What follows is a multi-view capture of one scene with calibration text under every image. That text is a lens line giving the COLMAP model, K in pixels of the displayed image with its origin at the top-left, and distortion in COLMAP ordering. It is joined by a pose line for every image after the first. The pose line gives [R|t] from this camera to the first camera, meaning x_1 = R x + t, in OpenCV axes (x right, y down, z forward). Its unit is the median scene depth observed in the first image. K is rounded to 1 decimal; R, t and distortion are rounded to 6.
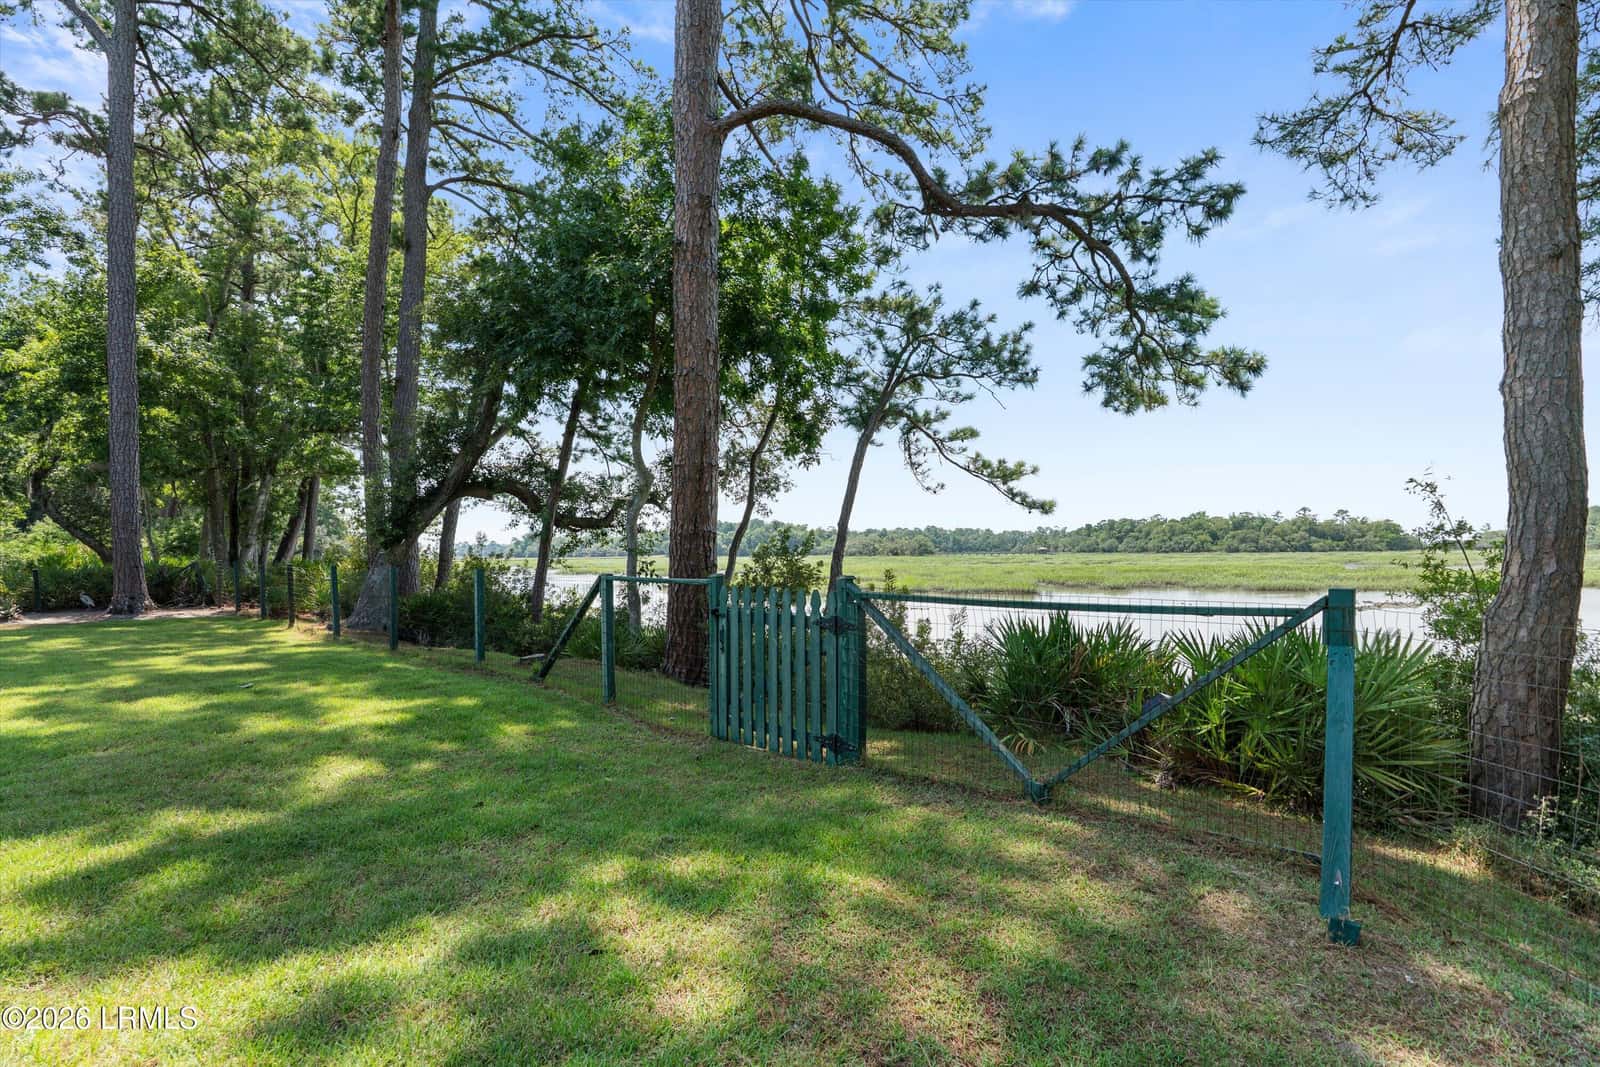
lens RADIAL K [[729.2, 0, 795.8], [0, 729.2, 559.4], [0, 0, 1]] dist [0.001889, 0.000442]
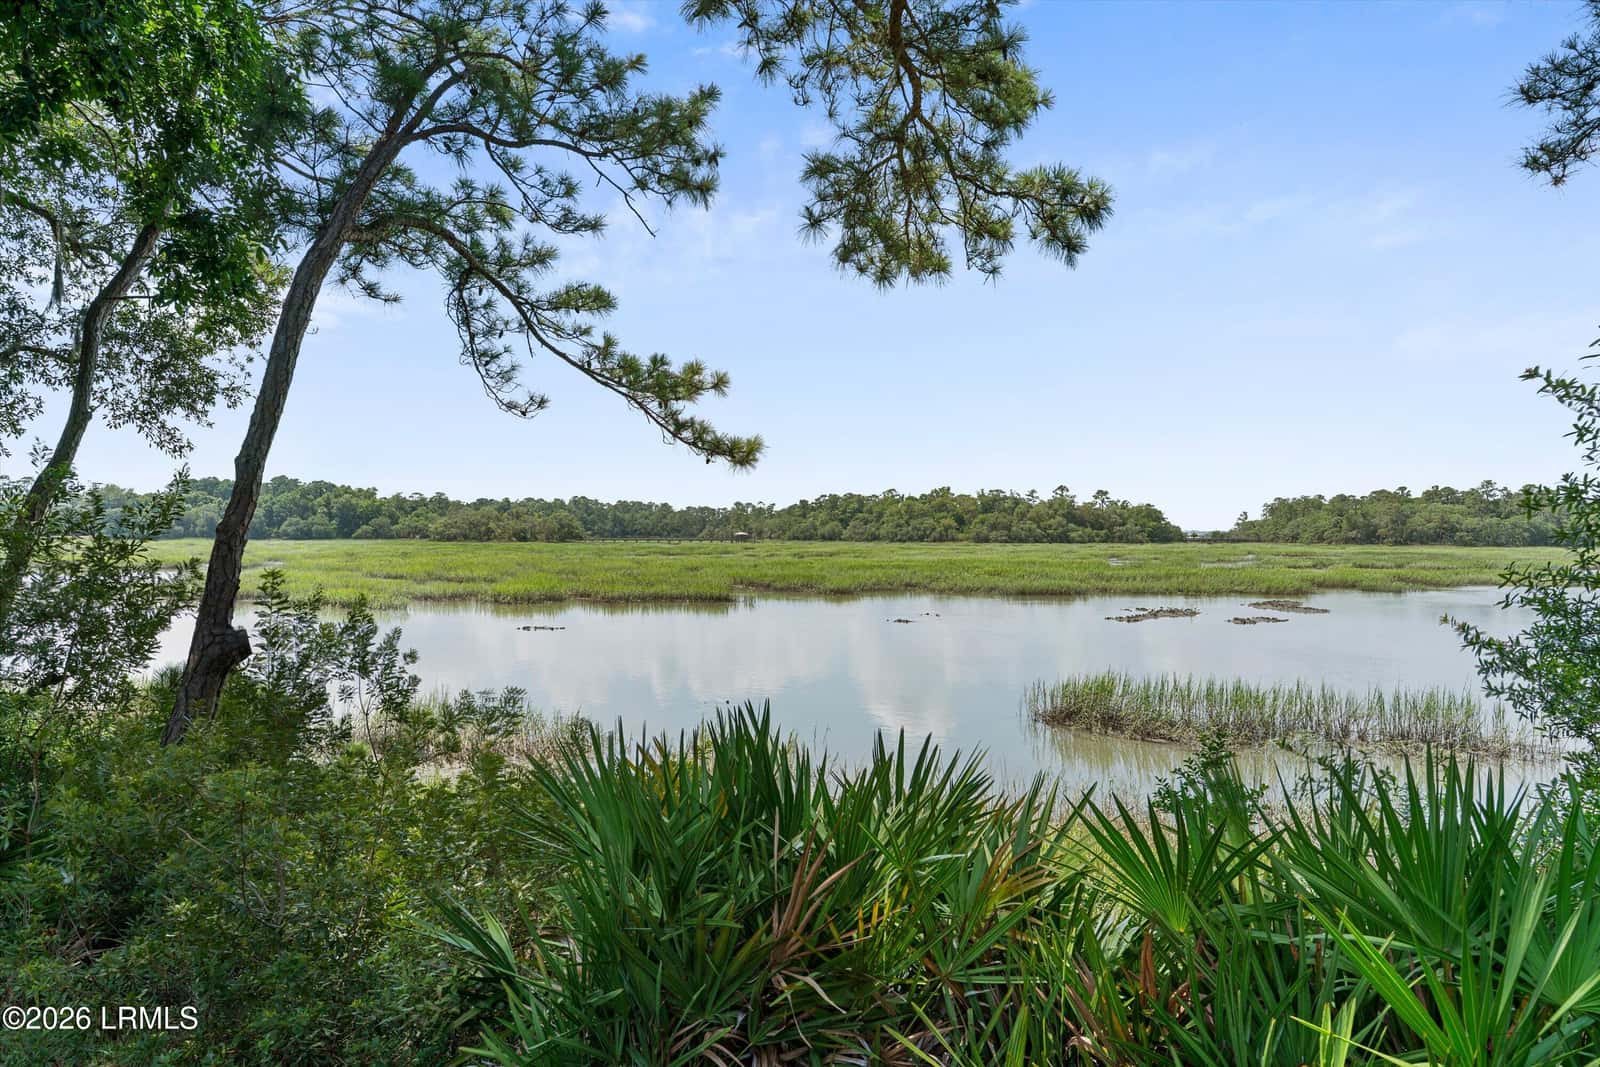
lens RADIAL K [[716.5, 0, 800.0], [0, 716.5, 533.5], [0, 0, 1]] dist [-0.012551, -0.000035]
pose [[0.925744, 0.016988, 0.377769, 0.180870], [-0.009984, 0.999740, -0.020492, -0.002408], [-0.378019, 0.015199, 0.925673, 0.477059]]
